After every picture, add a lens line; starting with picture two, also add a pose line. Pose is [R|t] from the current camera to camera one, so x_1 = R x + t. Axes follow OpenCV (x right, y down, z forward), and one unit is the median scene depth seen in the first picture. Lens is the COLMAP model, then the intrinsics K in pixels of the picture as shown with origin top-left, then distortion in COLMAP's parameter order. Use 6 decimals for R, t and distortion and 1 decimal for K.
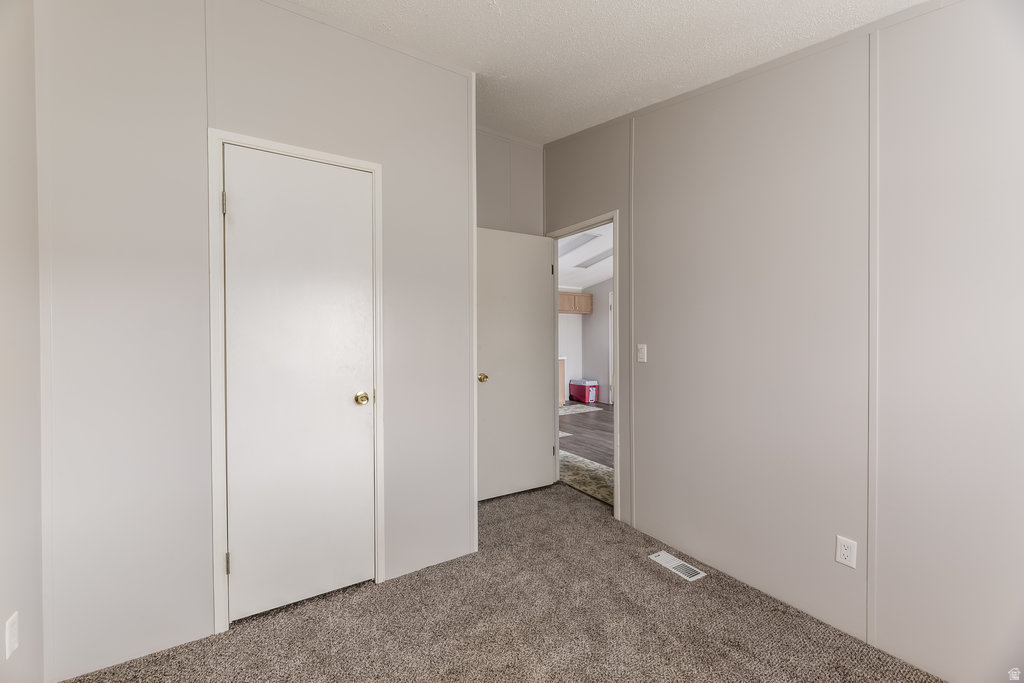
lens RADIAL K [[427.3, 0, 504.3], [0, 427.3, 341.1], [0, 0, 1]] dist [0.006213, -0.003678]
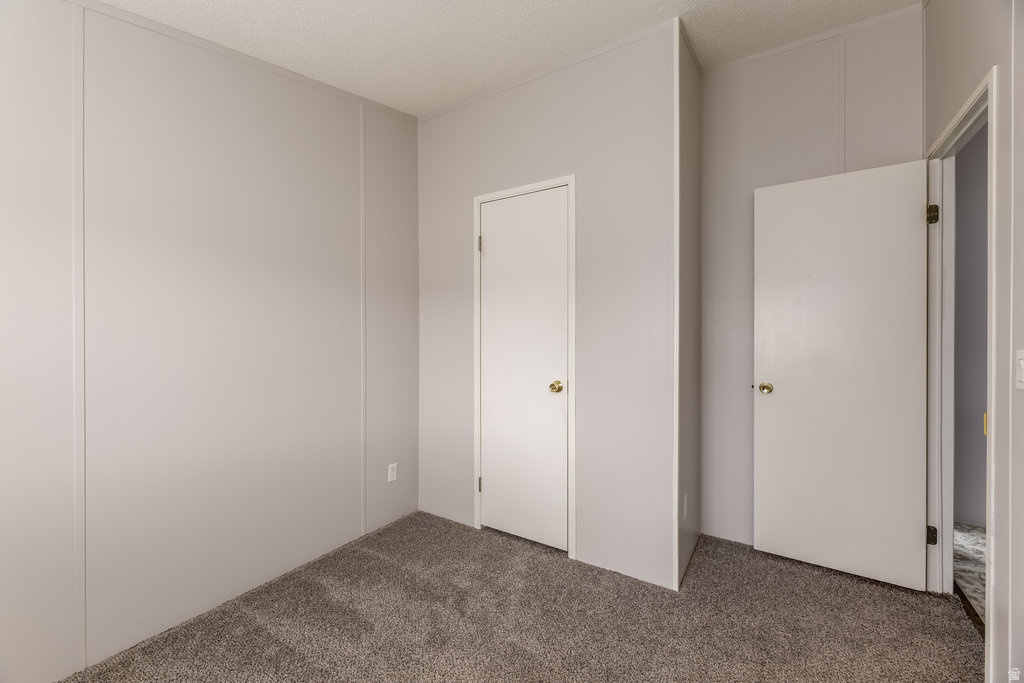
lens RADIAL K [[427.3, 0, 510.4], [0, 427.3, 336.1], [0, 0, 1]] dist [0.006213, -0.003678]
pose [[0.403059, 0.008579, -0.915134, 0.644196], [-0.008176, 0.999950, 0.005773, -0.007313], [0.915137, 0.005155, 0.403109, 0.418658]]
